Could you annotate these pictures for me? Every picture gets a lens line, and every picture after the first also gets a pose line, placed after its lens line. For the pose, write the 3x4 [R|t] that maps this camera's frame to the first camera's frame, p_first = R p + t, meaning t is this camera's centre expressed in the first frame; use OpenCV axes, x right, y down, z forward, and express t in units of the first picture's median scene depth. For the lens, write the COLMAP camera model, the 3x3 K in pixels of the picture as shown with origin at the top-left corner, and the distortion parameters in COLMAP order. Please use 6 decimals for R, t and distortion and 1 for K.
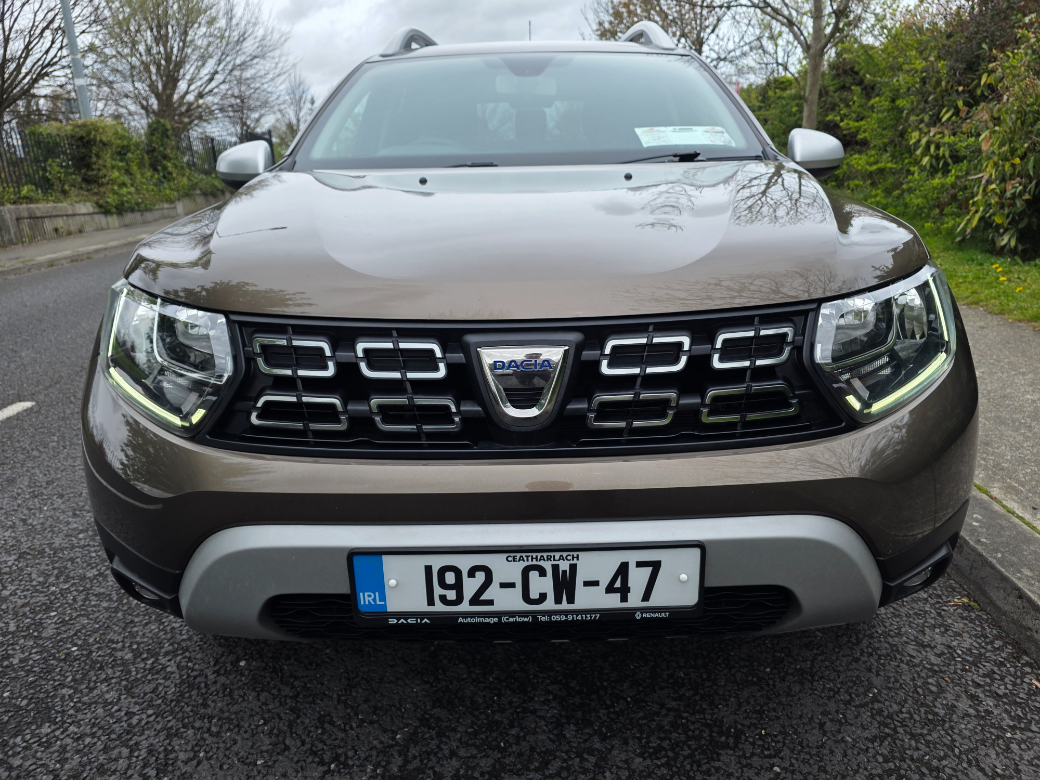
lens RADIAL K [[698.5, 0, 521.3], [0, 698.5, 391.7], [0, 0, 1]] dist [0.057829, -0.037174]
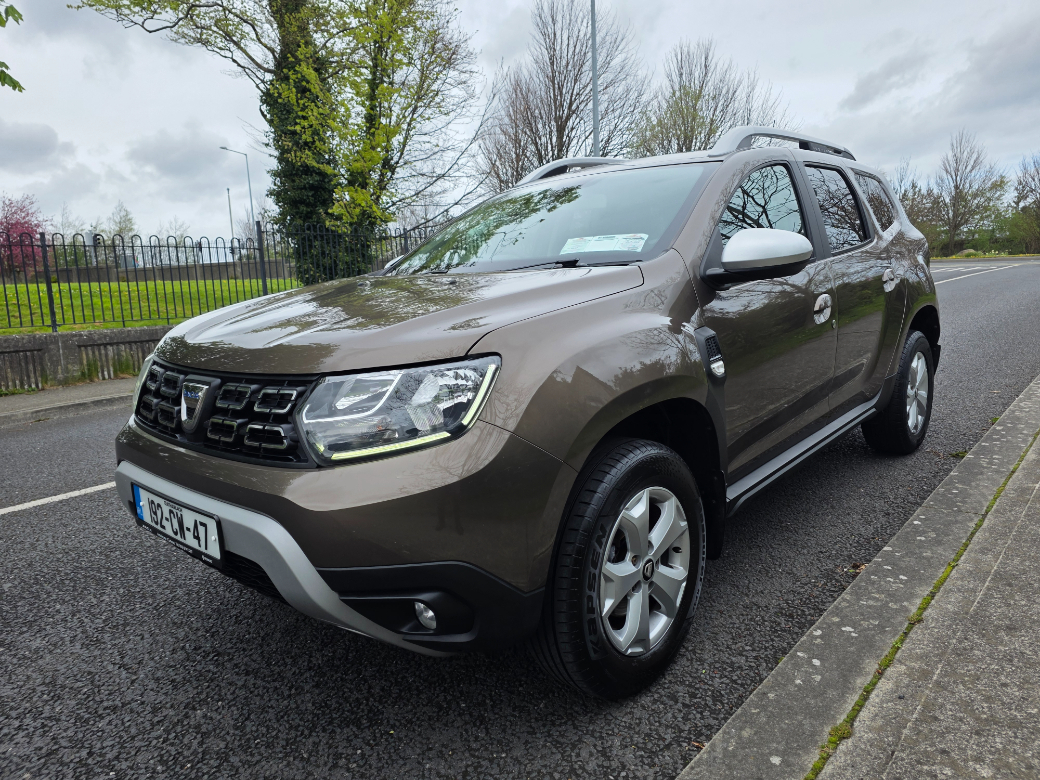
lens RADIAL K [[698.5, 0, 519.6], [0, 698.5, 385.2], [0, 0, 1]] dist [0.057829, -0.037174]
pose [[0.747405, 0.100040, -0.656794, 0.971517], [-0.176932, 0.982868, -0.051635, -0.062315], [0.640376, 0.154800, 0.752300, 0.108802]]
